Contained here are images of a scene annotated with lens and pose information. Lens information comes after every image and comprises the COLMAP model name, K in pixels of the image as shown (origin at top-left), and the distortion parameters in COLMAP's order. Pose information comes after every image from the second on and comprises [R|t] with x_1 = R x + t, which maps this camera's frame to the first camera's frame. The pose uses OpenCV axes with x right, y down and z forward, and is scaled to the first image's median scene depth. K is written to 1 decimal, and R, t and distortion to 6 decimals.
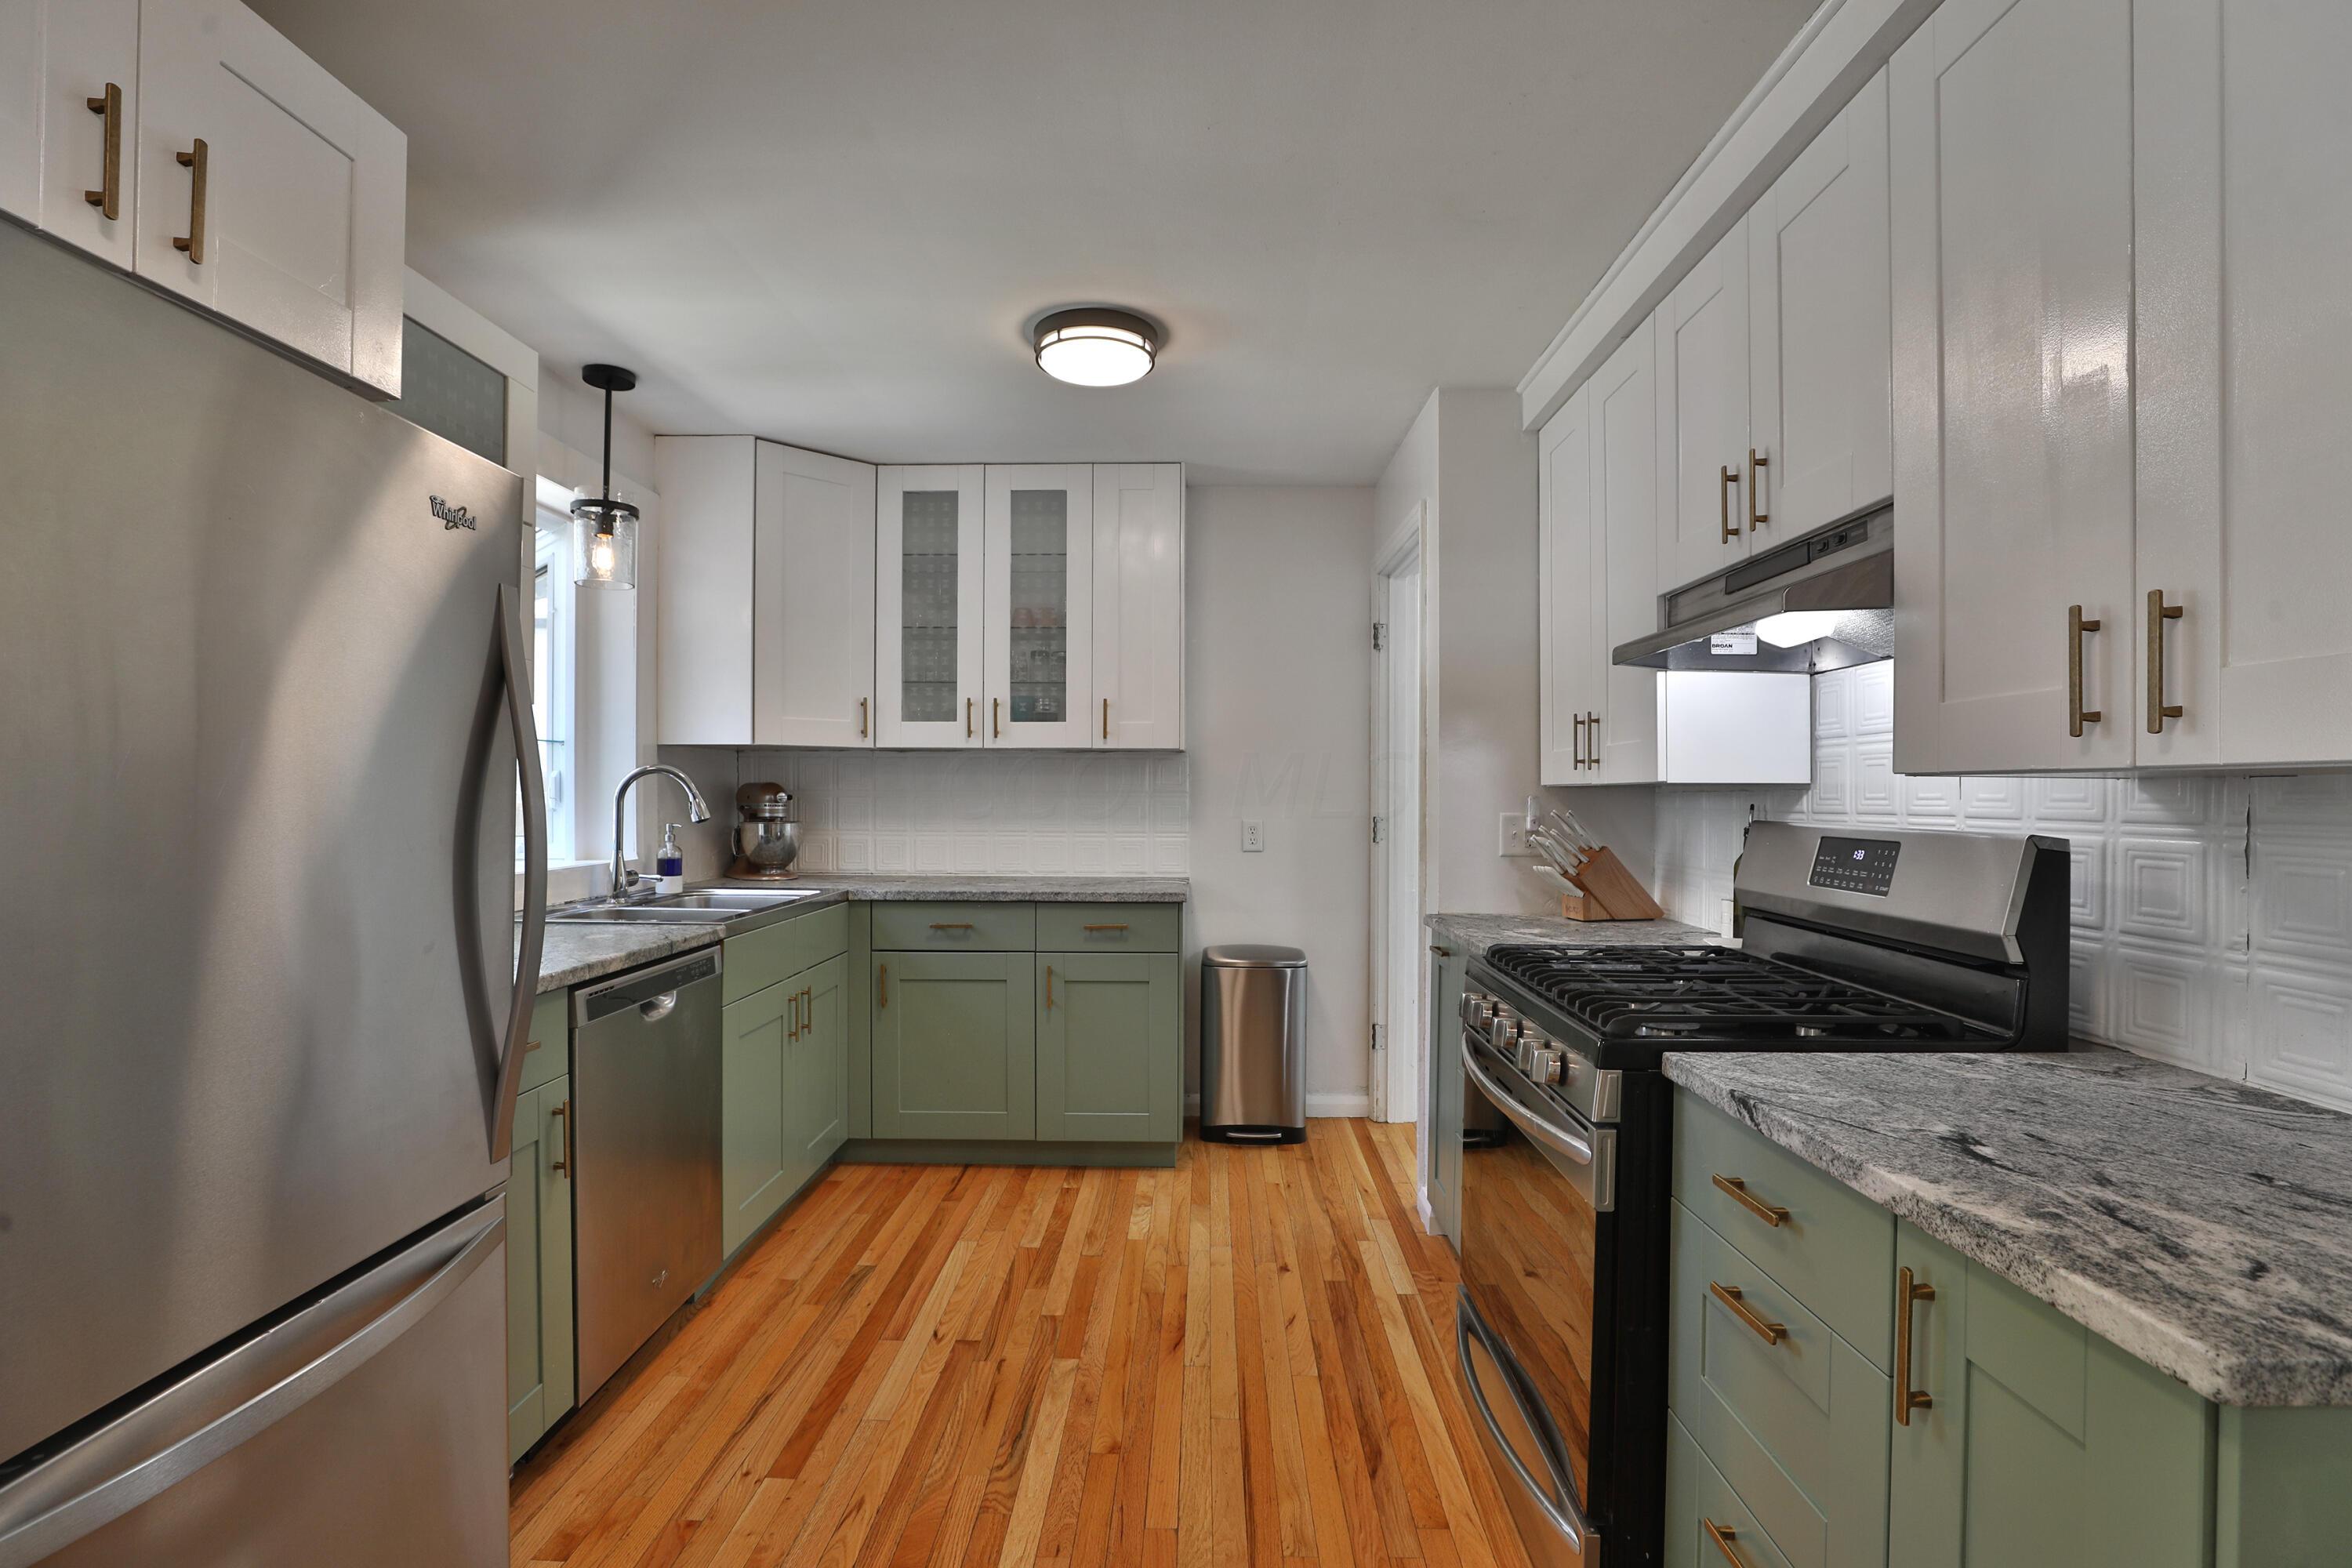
lens RADIAL K [[1049.0, 0, 1176.0], [0, 1049.0, 784.0], [0, 0, 1]] dist [-0.002862, 0.019437]
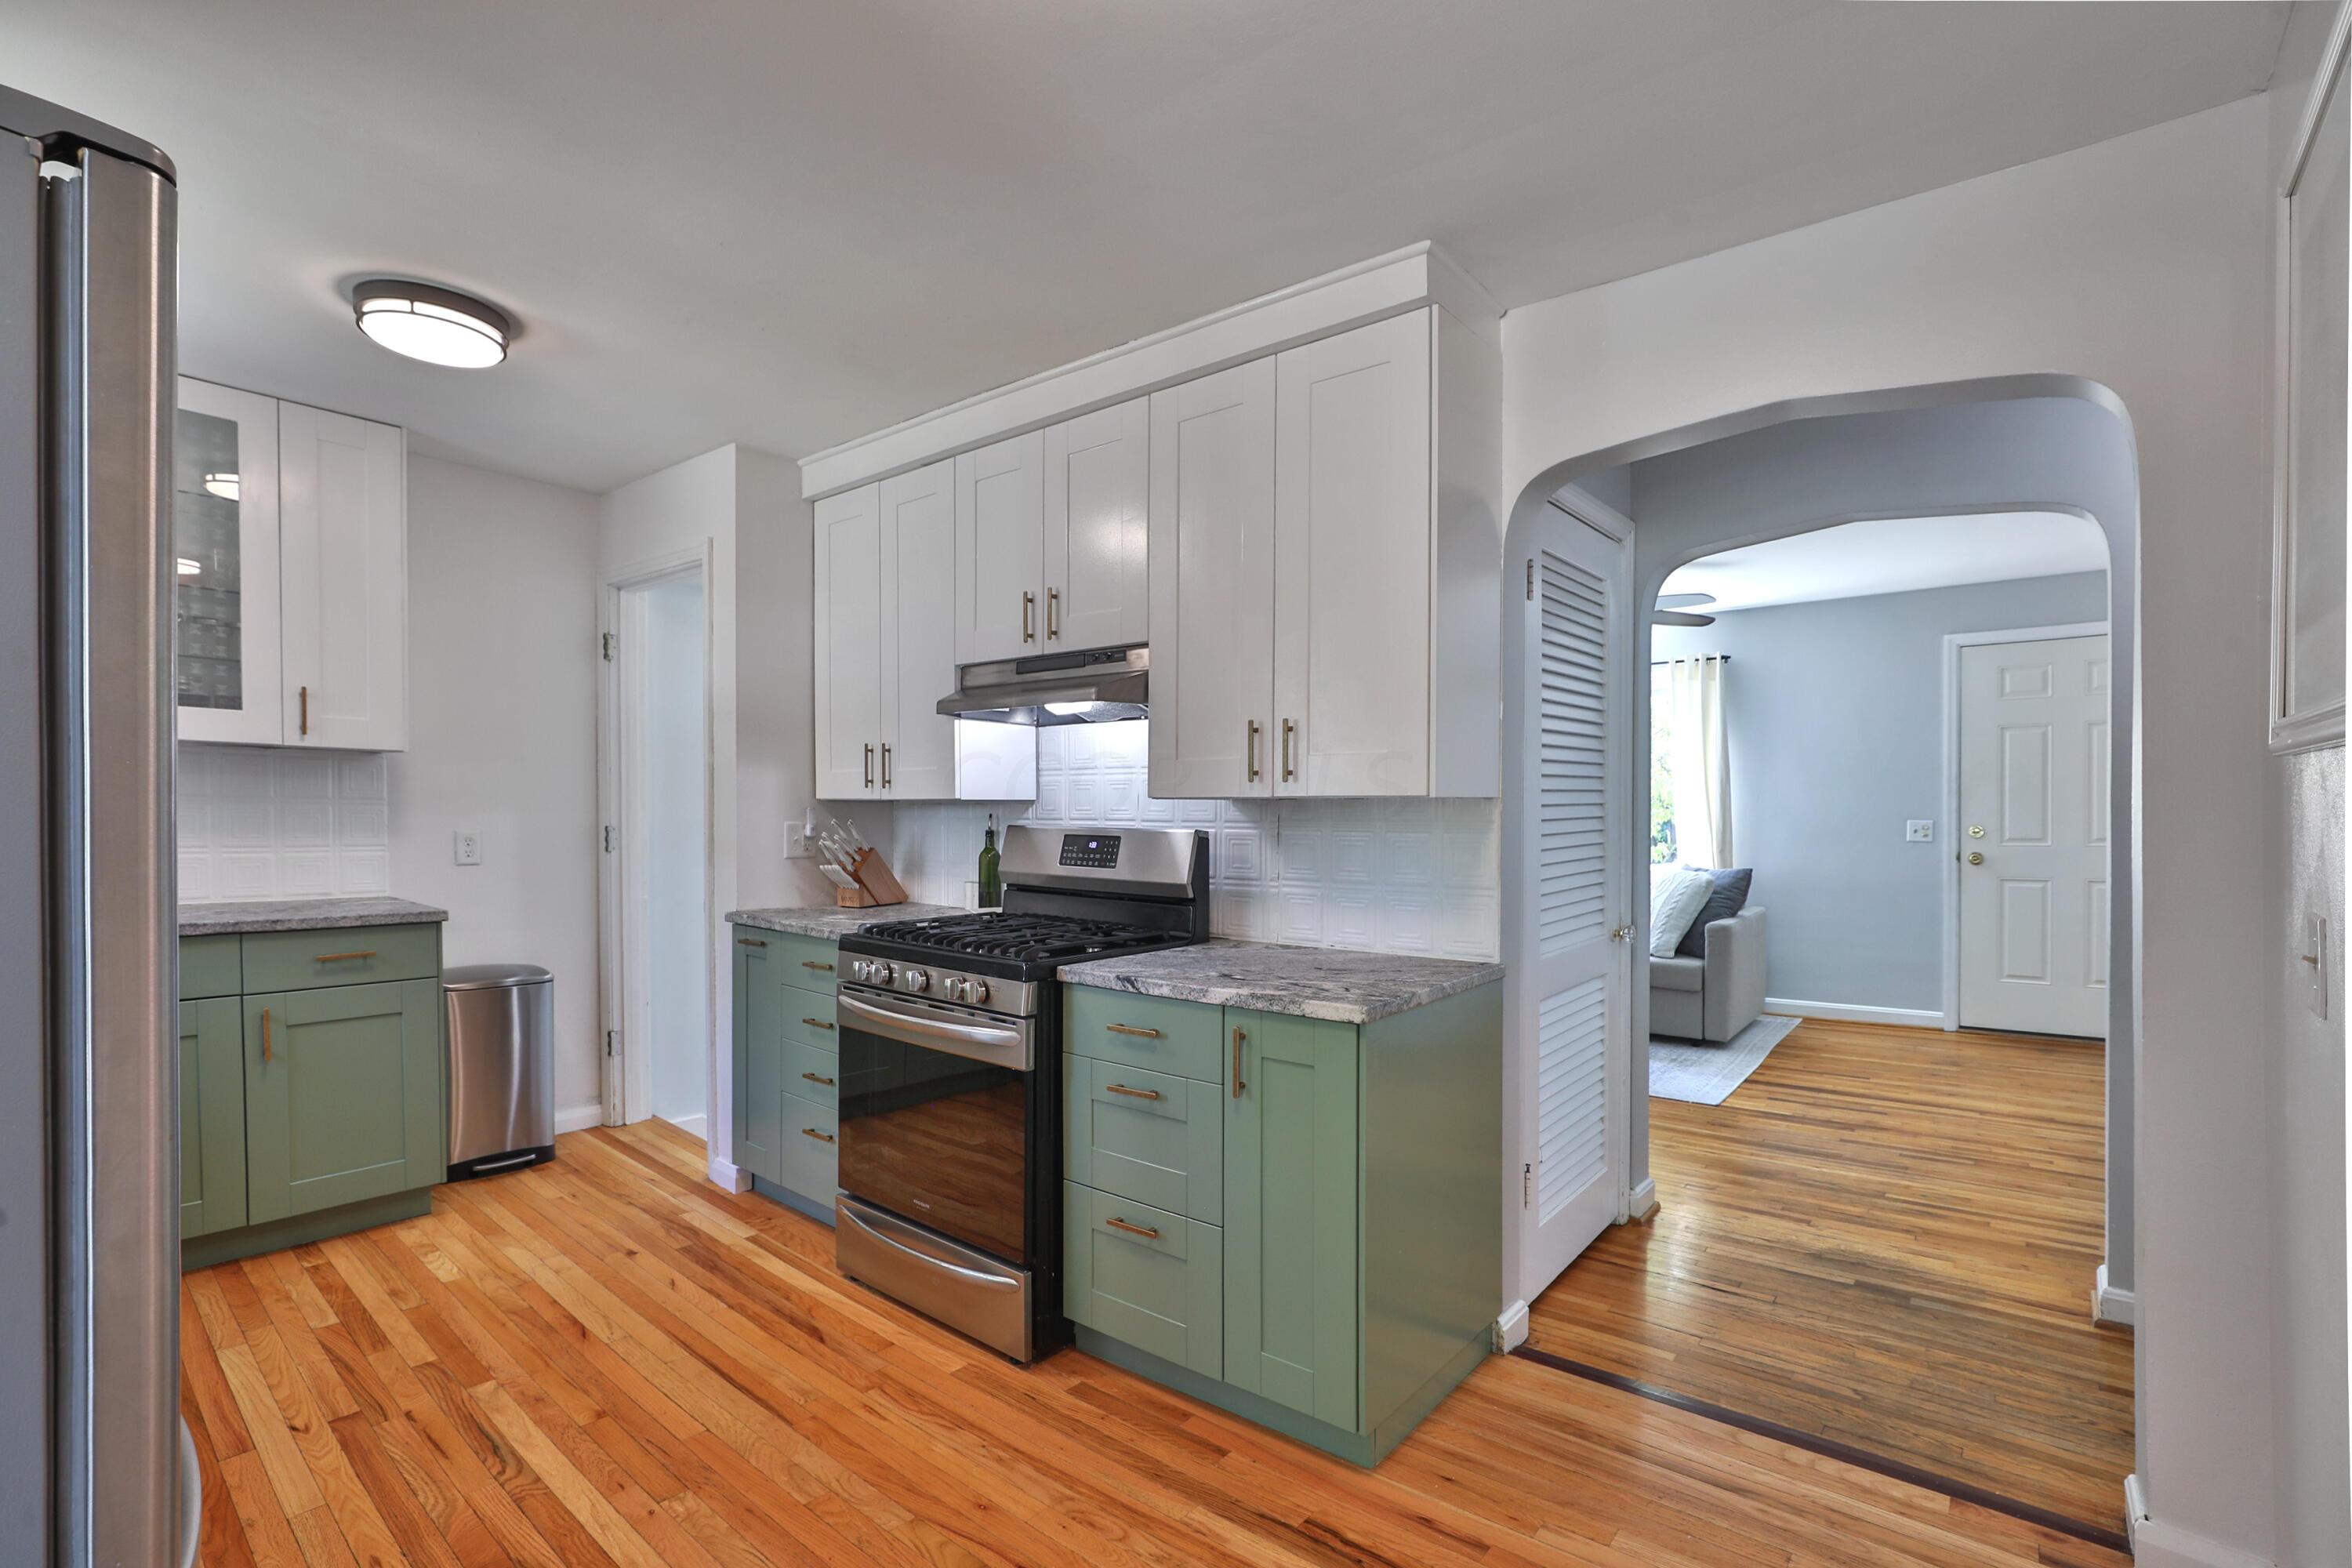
lens RADIAL K [[1049.0, 0, 1176.0], [0, 1049.0, 784.0], [0, 0, 1]] dist [-0.002862, 0.019437]
pose [[0.633866, 0.023720, 0.773079, -0.387918], [-0.015683, 0.999718, -0.017815, -0.000126], [-0.773284, -0.000832, 0.634059, -0.097751]]
